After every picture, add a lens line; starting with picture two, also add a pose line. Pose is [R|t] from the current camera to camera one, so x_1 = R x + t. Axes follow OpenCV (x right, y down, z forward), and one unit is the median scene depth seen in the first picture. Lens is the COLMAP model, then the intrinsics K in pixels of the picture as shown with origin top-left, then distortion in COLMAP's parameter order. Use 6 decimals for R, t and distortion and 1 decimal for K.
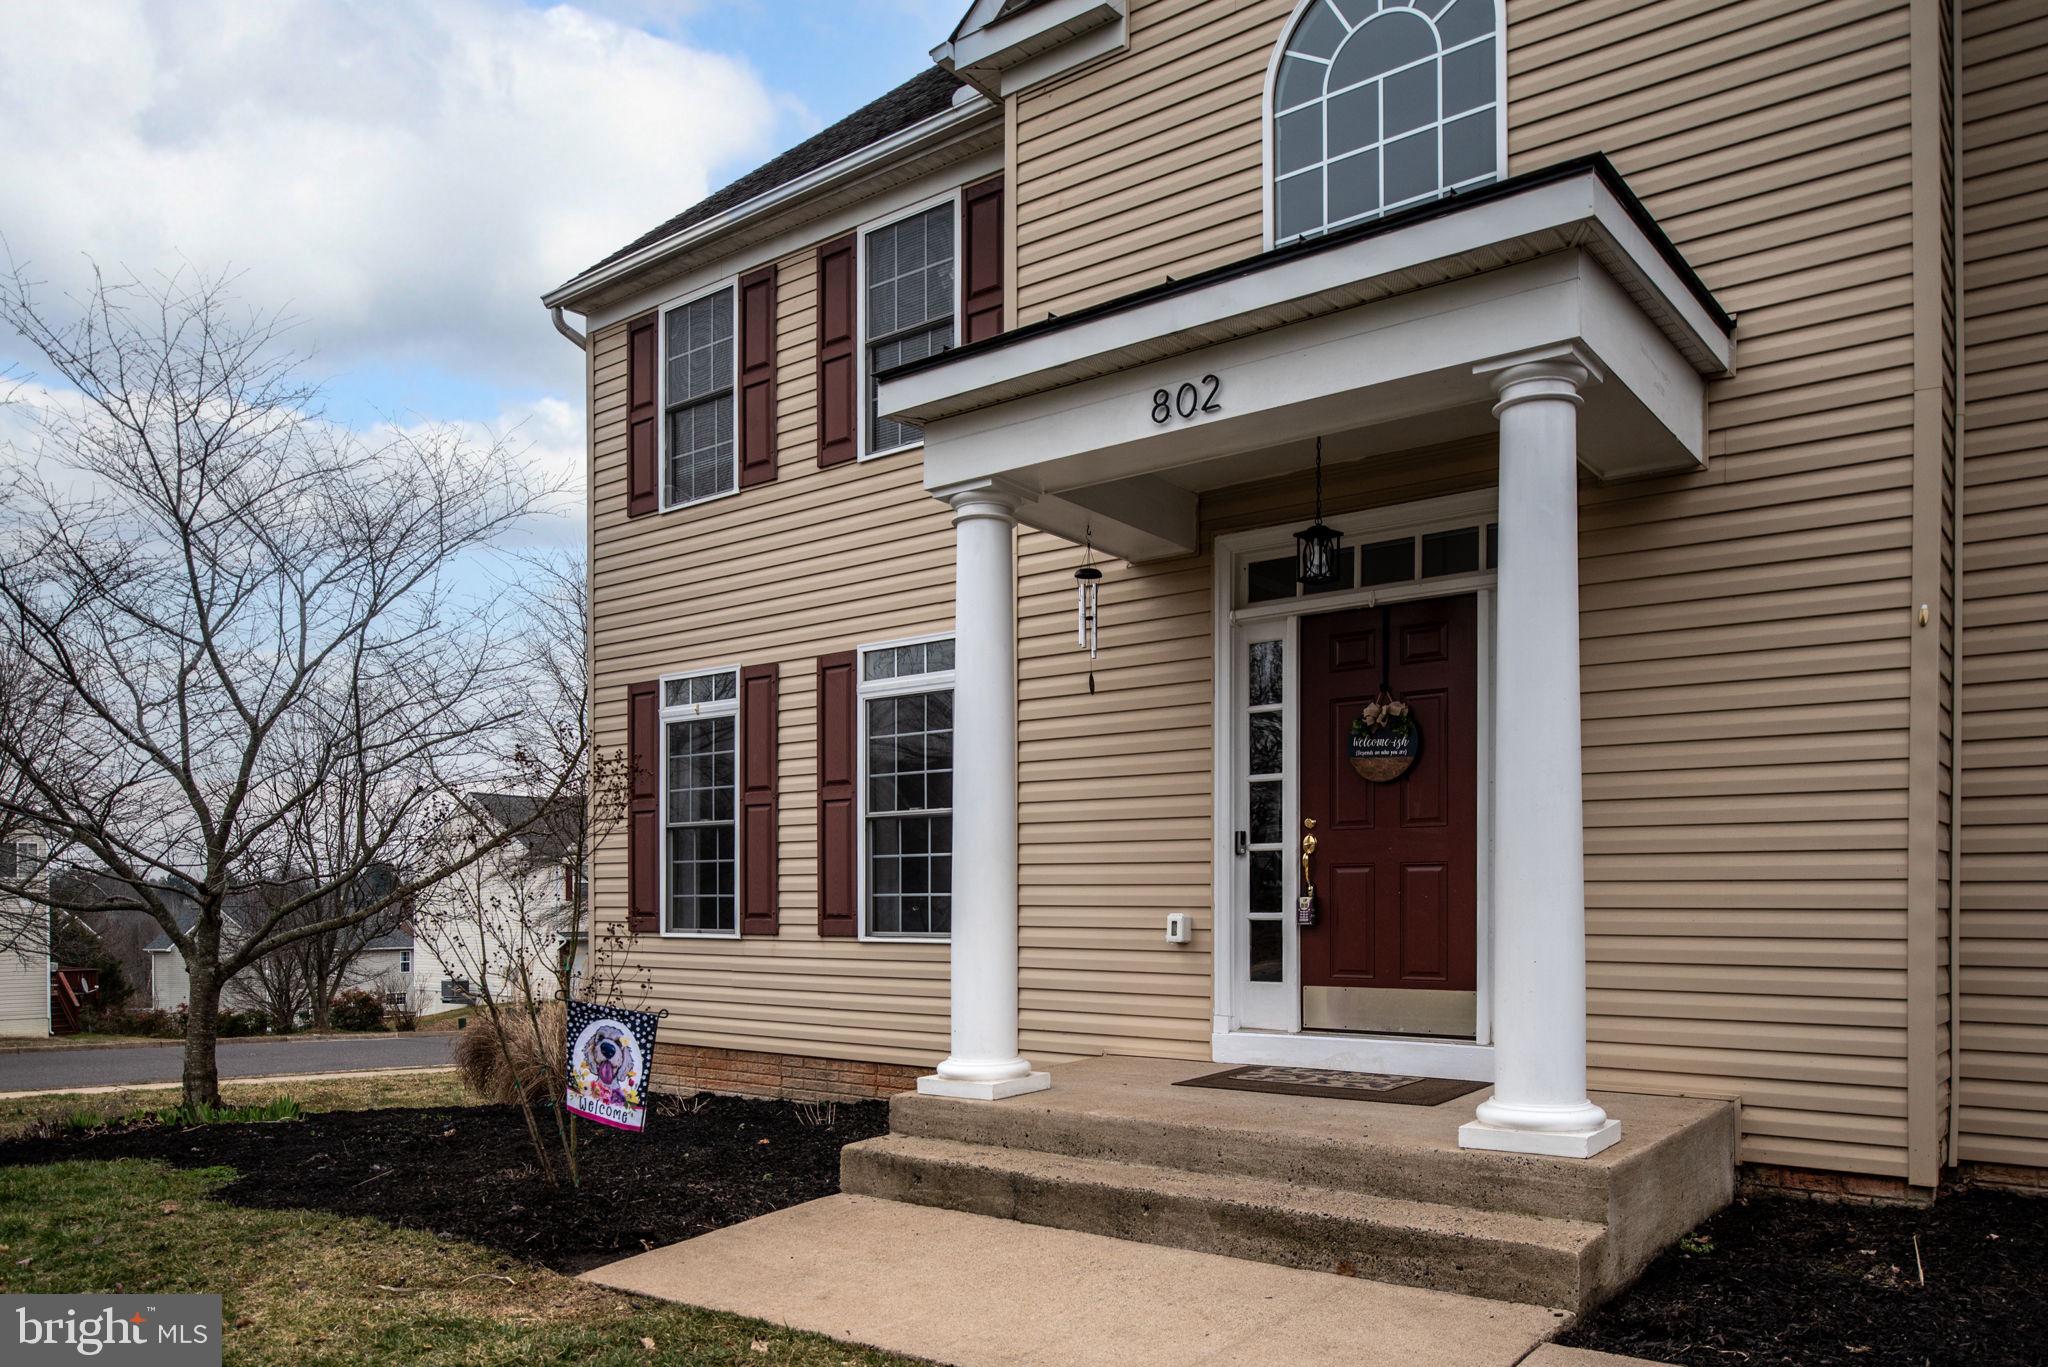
lens RADIAL K [[1462.0, 0, 1014.3], [0, 1462.0, 923.3], [0, 0, 1]] dist [-0.004006, -0.003401]
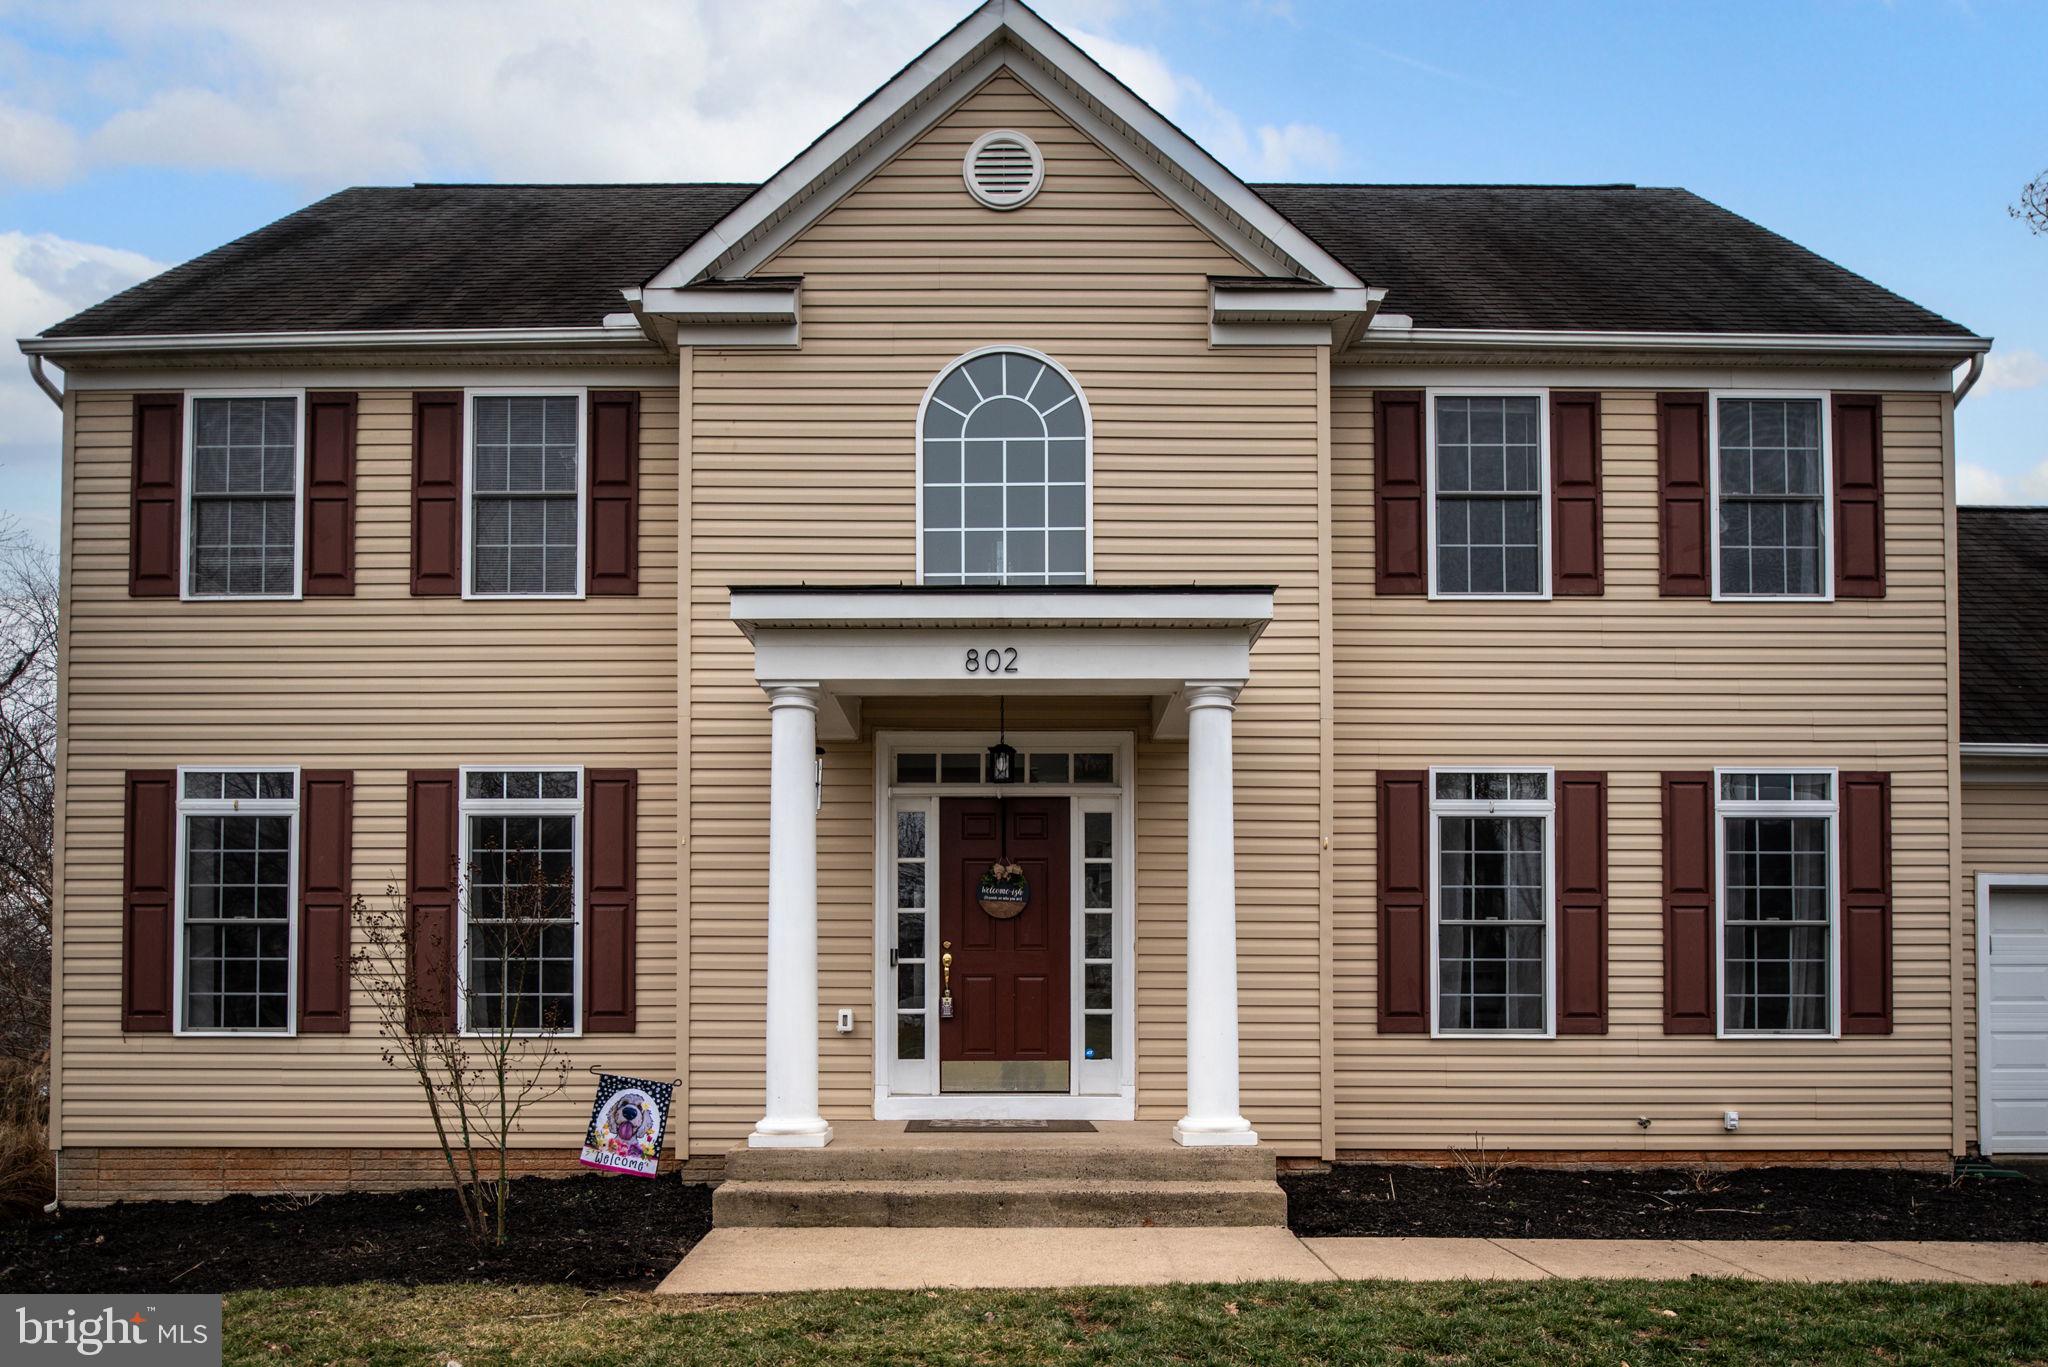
lens RADIAL K [[1416.9, 0, 1014.5], [0, 1416.9, 988.5], [0, 0, 1]] dist [-0.007491, -0.007386]
pose [[0.790949, 0.013601, 0.611731, -0.567243], [0.006418, 0.999514, -0.030521, 0.014778], [-0.611849, 0.028067, 0.790476, -0.109453]]
